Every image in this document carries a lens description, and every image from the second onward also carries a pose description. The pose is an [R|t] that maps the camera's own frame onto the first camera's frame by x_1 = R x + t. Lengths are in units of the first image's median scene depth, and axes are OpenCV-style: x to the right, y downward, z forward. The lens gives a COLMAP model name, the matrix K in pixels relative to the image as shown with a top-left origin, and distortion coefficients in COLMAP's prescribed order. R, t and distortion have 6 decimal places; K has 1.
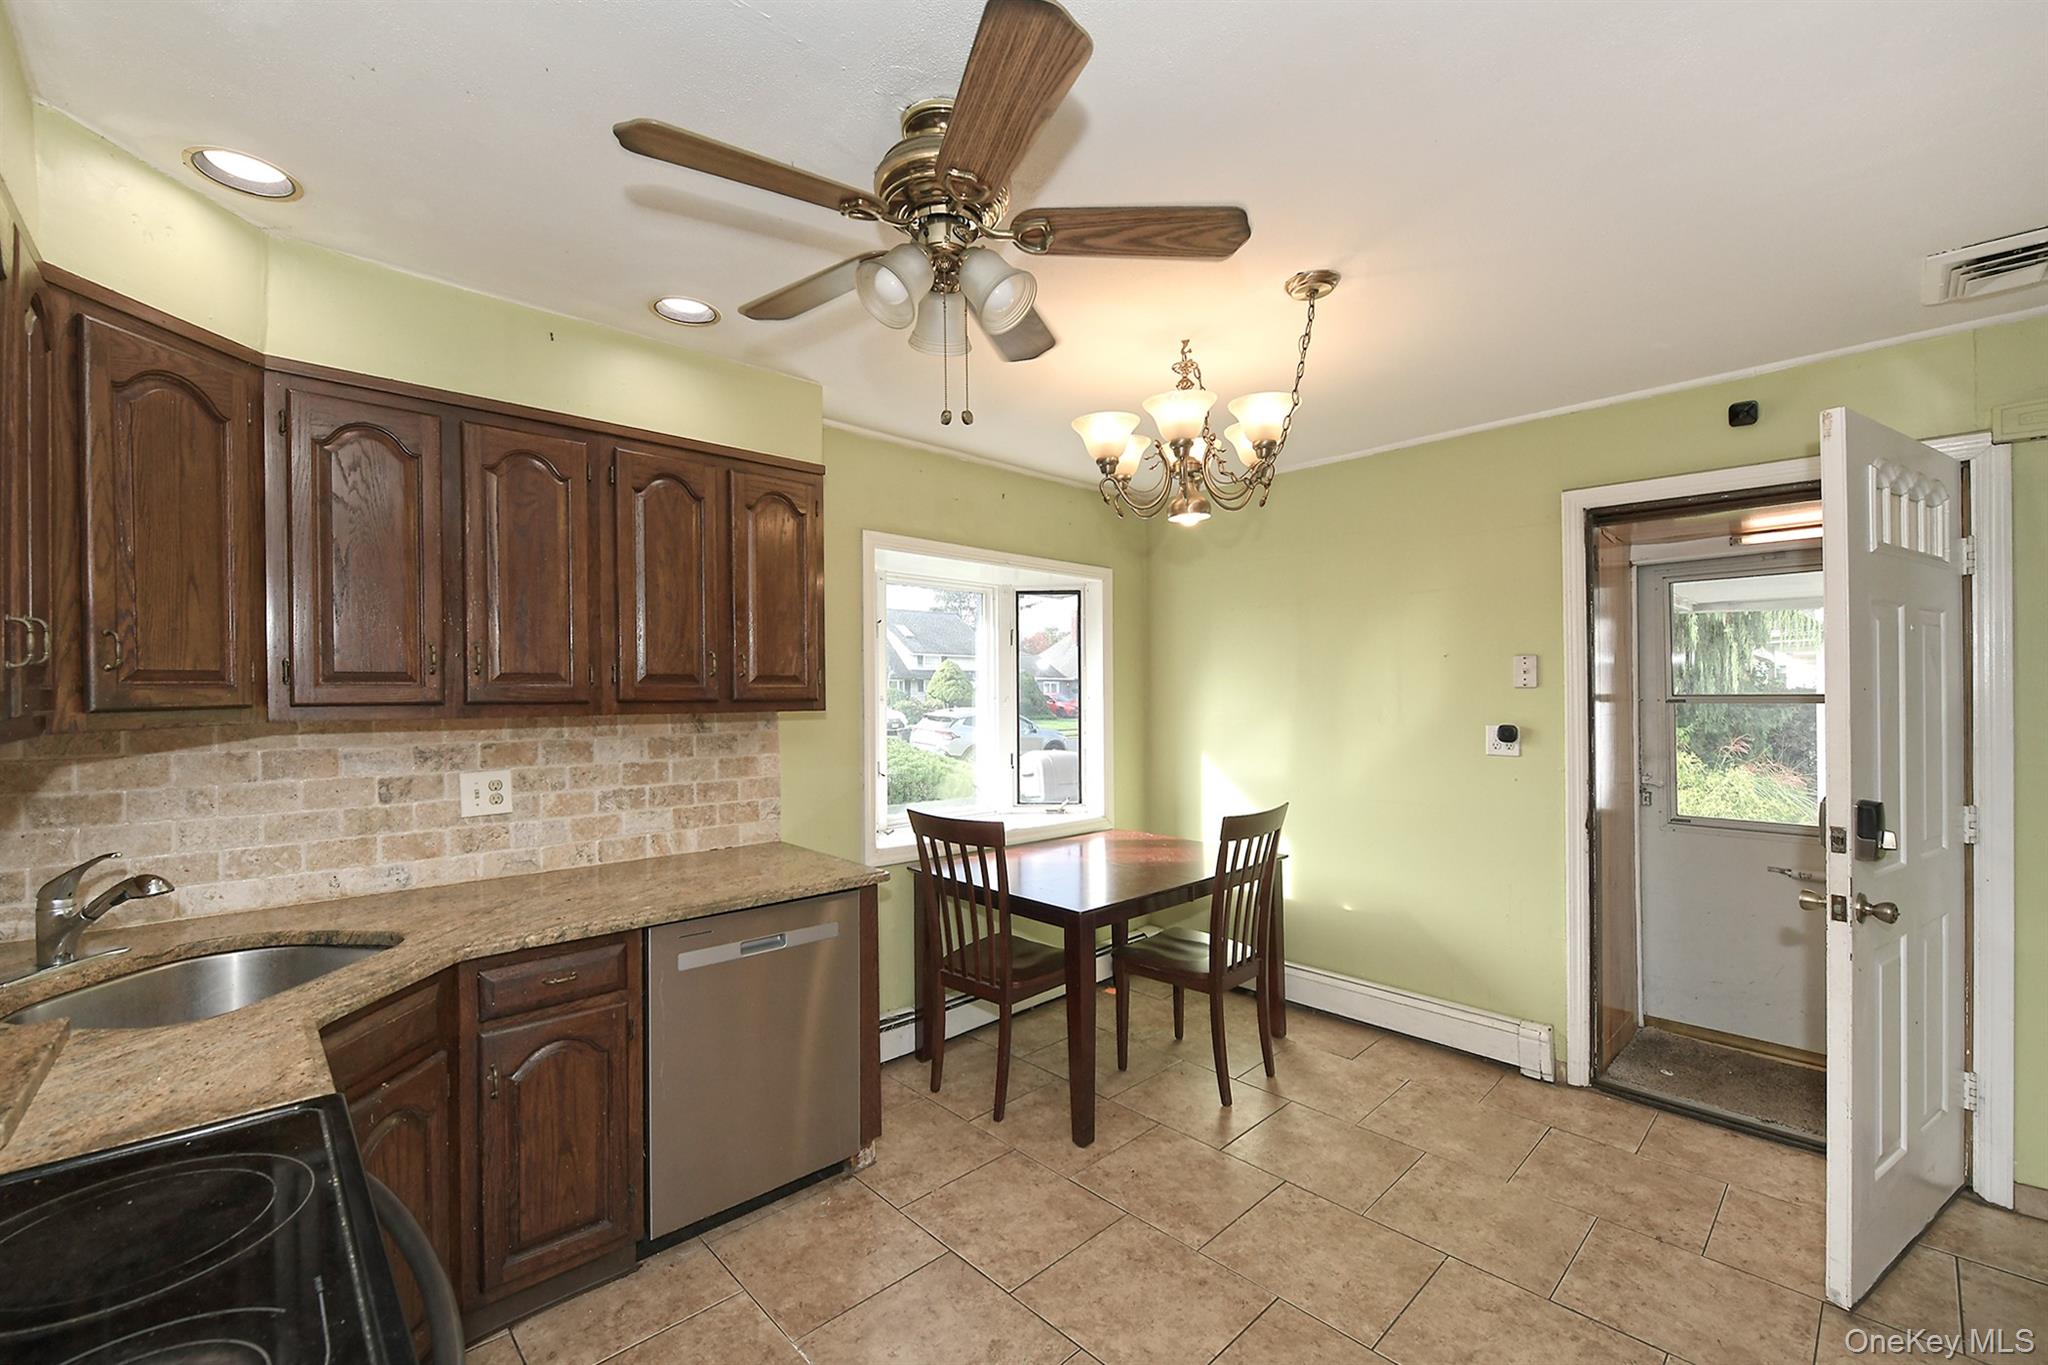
lens RADIAL K [[839.8, 0, 1046.0], [0, 839.8, 678.7], [0, 0, 1]] dist [-0.000719, 0.000022]
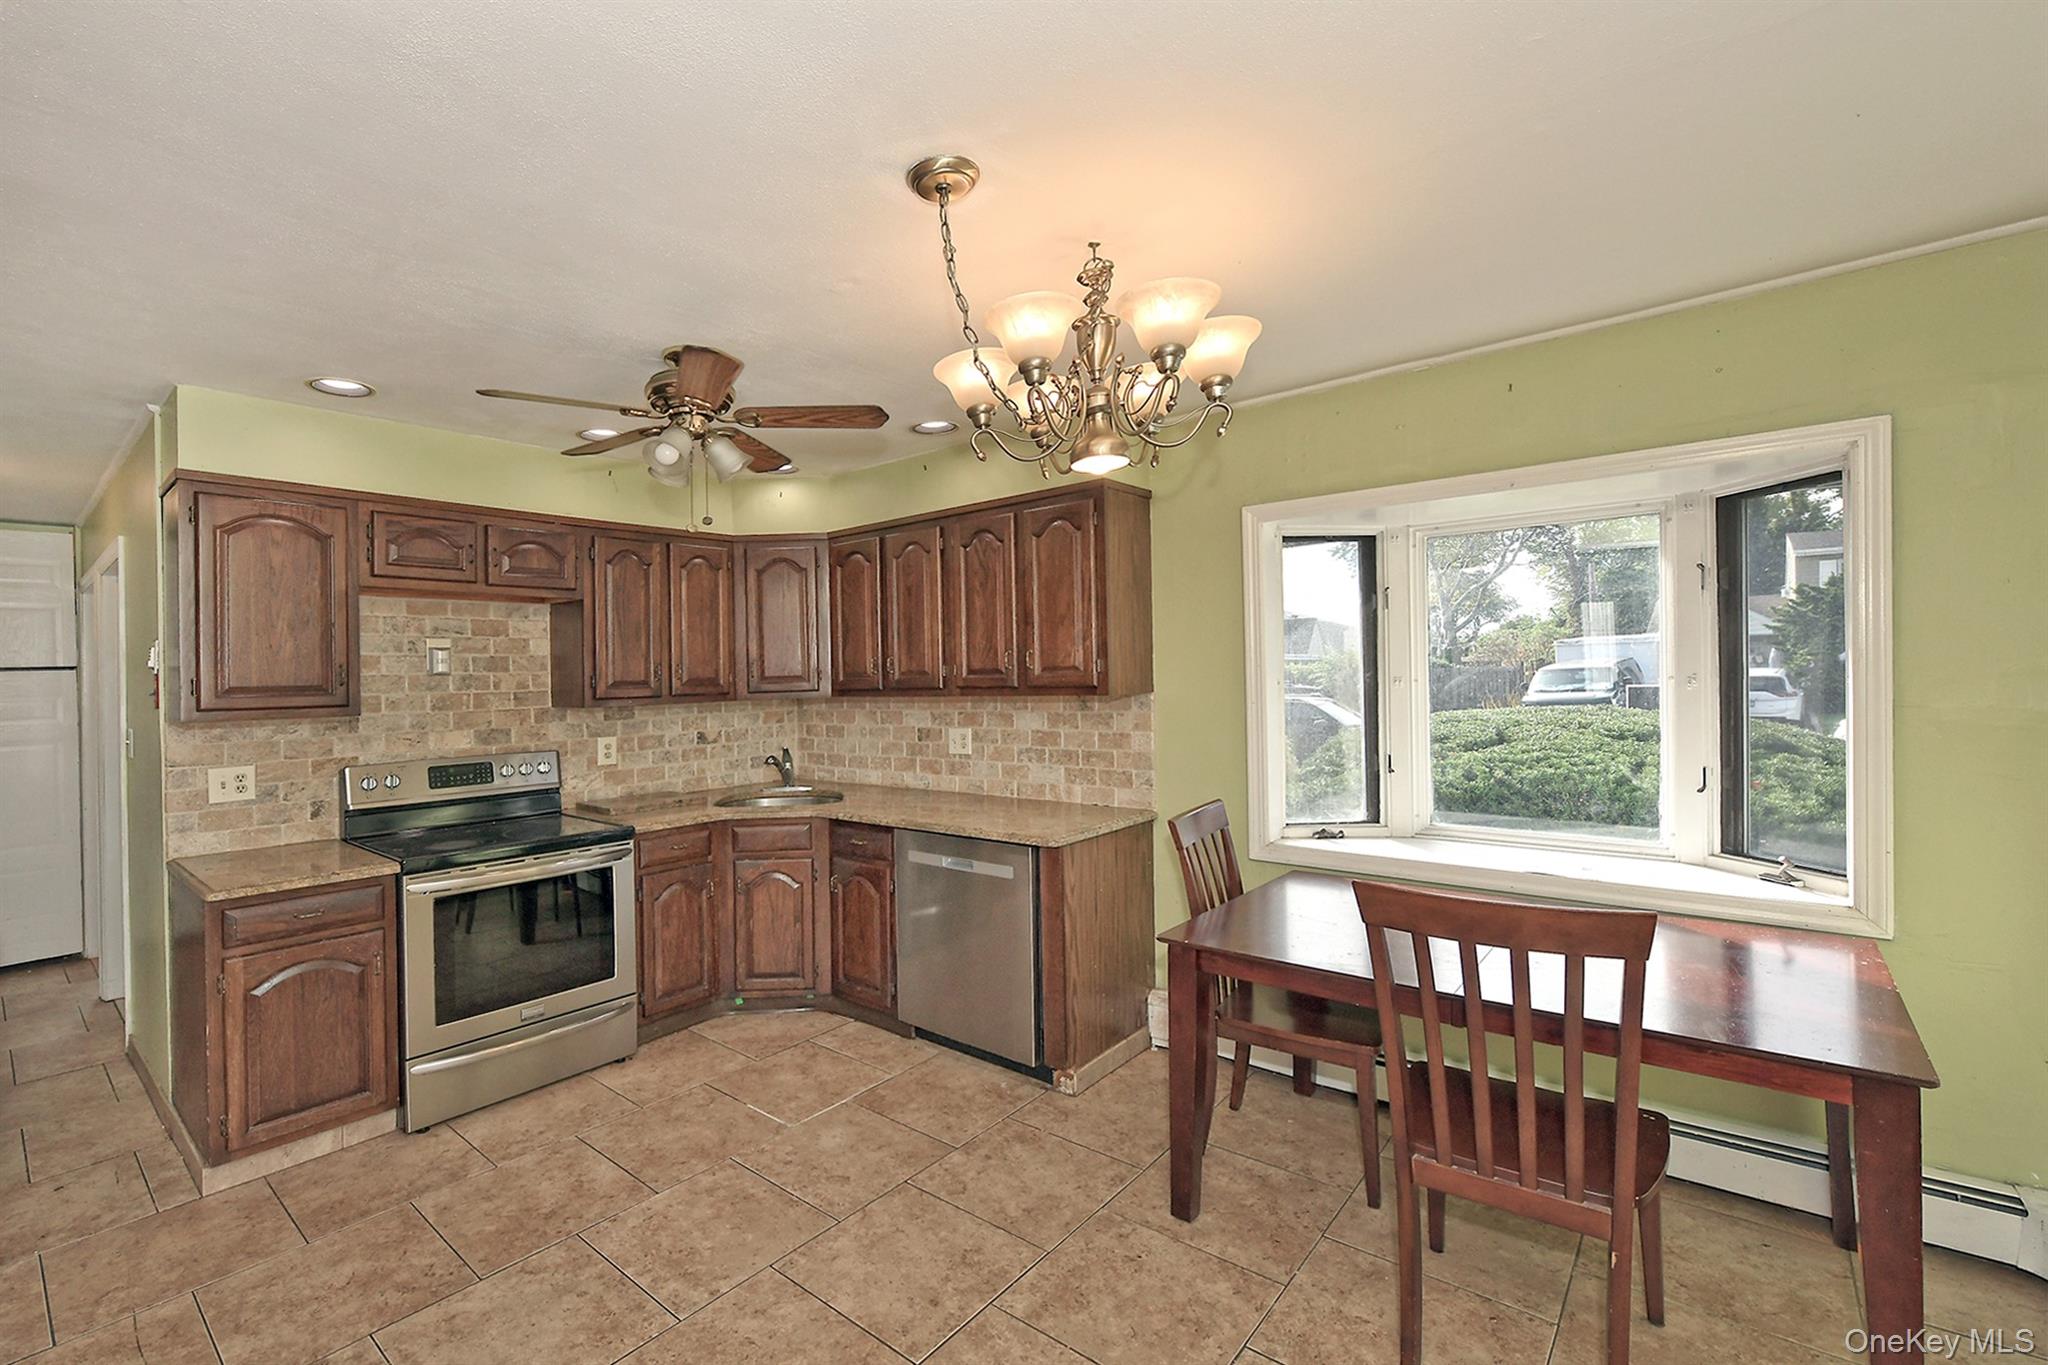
lens RADIAL K [[881.0, 0, 1029.2], [0, 881.0, 657.4], [0, 0, 1]] dist [-0.001068, -0.000463]
pose [[0.133004, -0.017572, -0.990960, 1.035898], [0.040020, 0.999123, -0.012345, -0.003876], [0.990307, -0.038016, 0.133591, 0.851935]]
